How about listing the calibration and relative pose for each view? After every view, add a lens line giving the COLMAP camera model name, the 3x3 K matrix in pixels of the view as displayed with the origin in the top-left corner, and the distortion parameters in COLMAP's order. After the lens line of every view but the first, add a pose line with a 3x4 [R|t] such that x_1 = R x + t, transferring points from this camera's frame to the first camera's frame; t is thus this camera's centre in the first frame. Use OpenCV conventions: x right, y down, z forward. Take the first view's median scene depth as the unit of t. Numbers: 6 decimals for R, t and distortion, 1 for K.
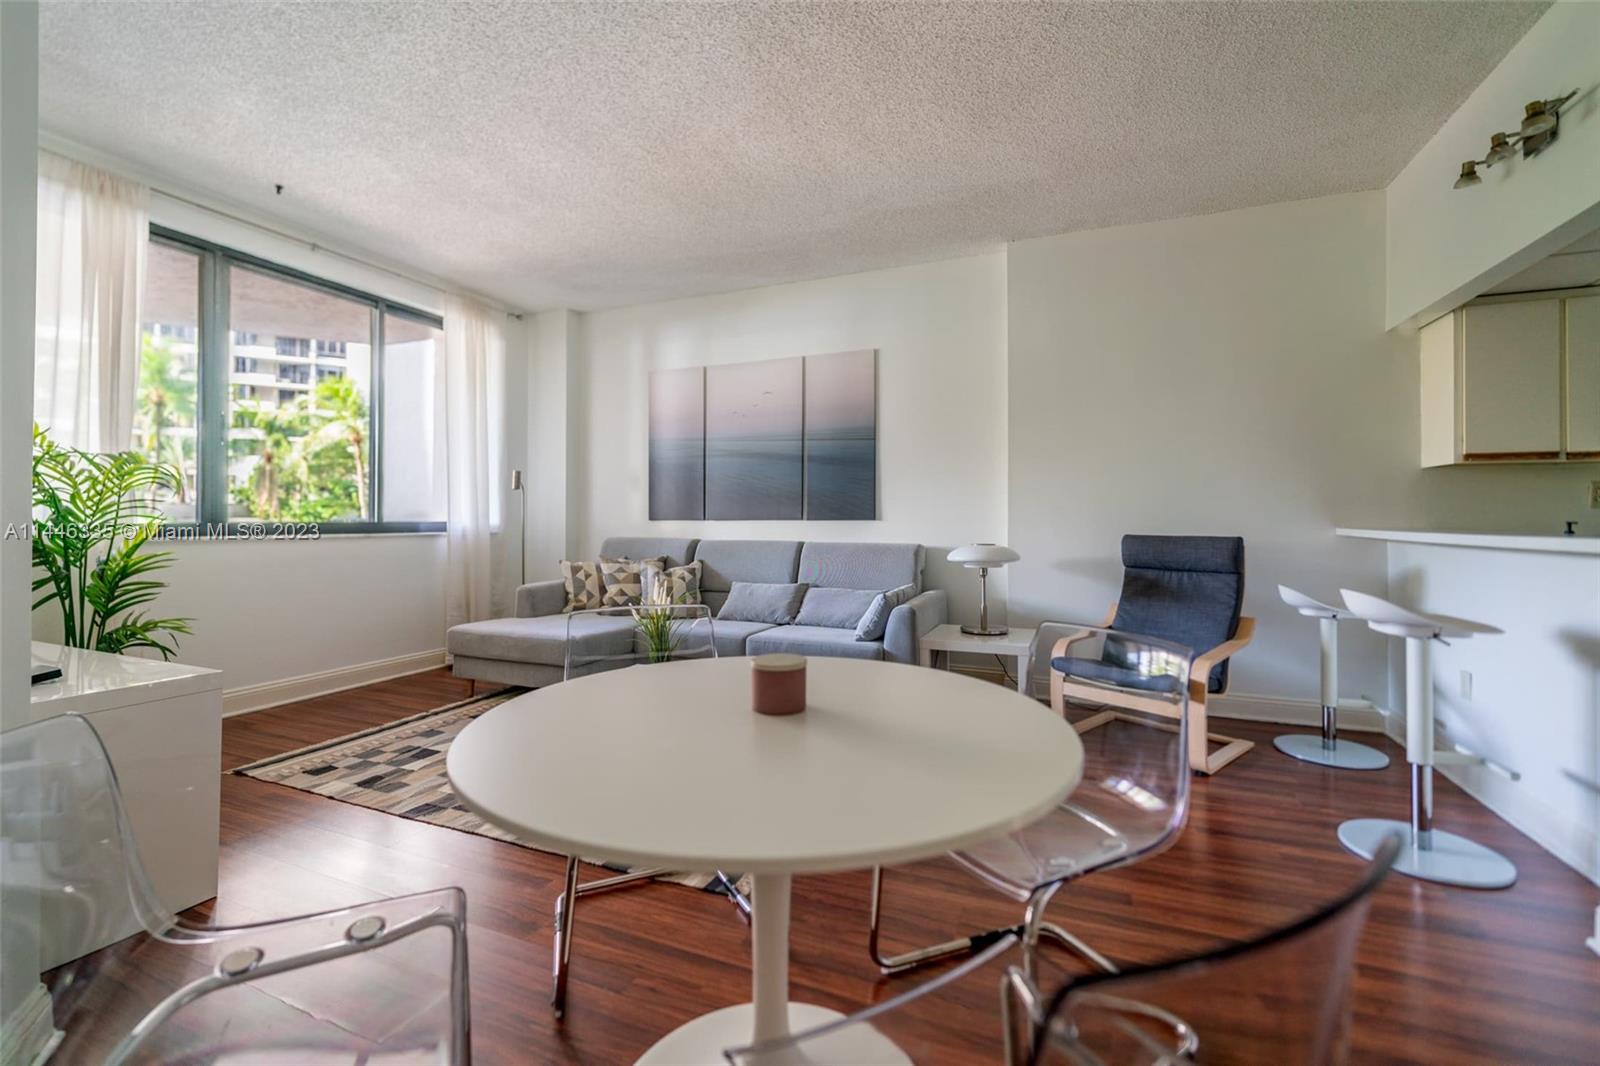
lens RADIAL K [[672.2, 0, 820.7], [0, 672.2, 515.0], [0, 0, 1]] dist [0.002426, -0.000375]
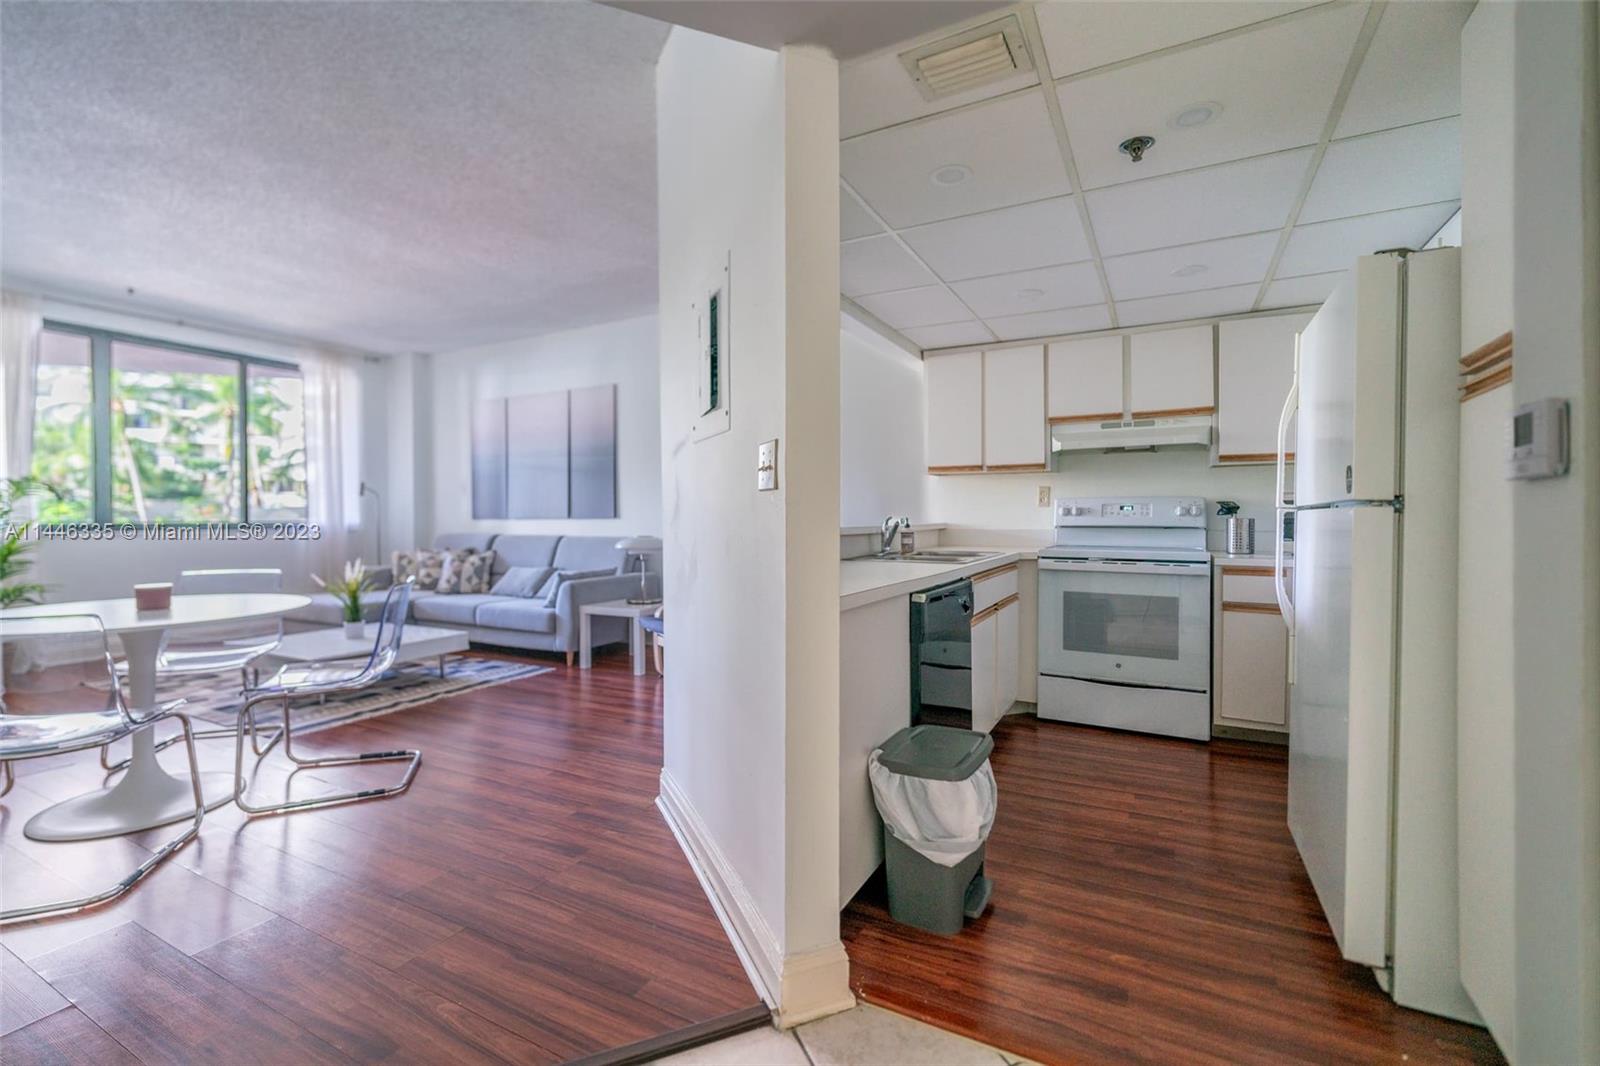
lens RADIAL K [[672.2, 0, 826.3], [0, 672.2, 526.8], [0, 0, 1]] dist [0.002426, -0.000375]
pose [[0.996890, -0.004541, -0.078671, 0.639556], [0.006154, 0.999776, 0.020273, 0.000711], [0.078562, -0.020694, 0.996694, -0.264401]]
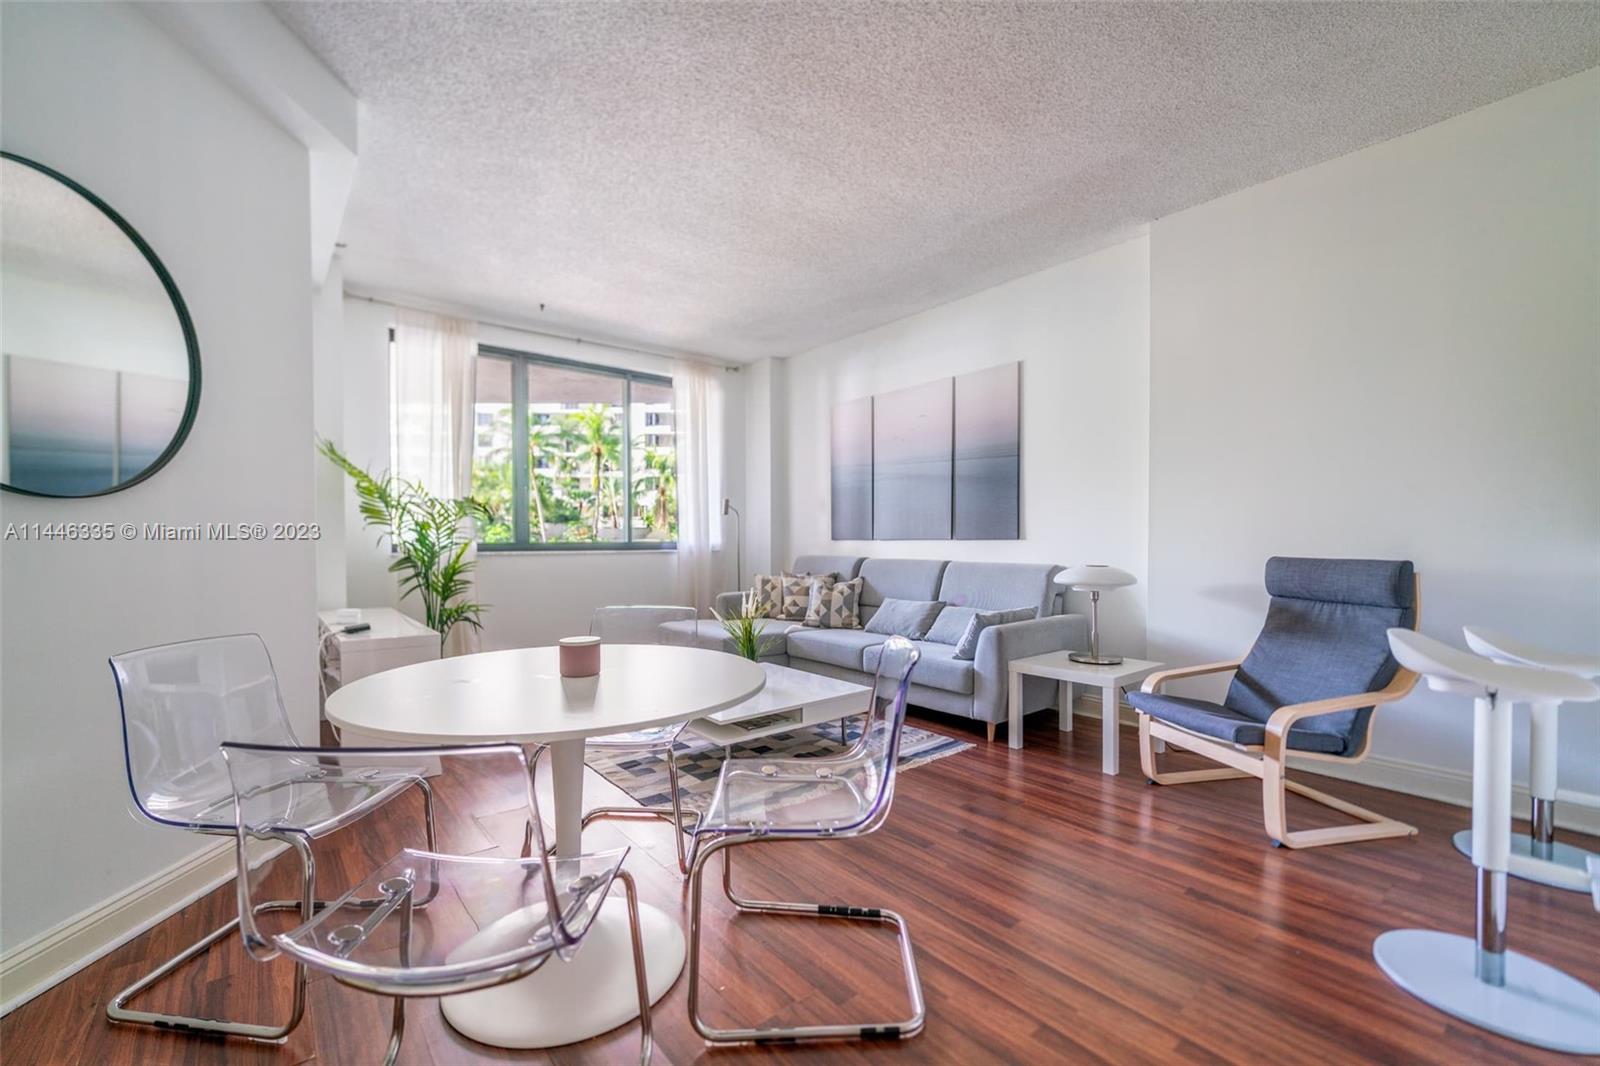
lens RADIAL K [[672.2, 0, 810.0], [0, 672.2, 558.2], [0, 0, 1]] dist [0.002426, -0.000375]
pose [[0.880793, 0.011554, -0.473361, 0.301402], [0.005269, 0.999401, 0.034199, -0.000397], [0.473472, -0.032616, 0.880205, 0.002716]]
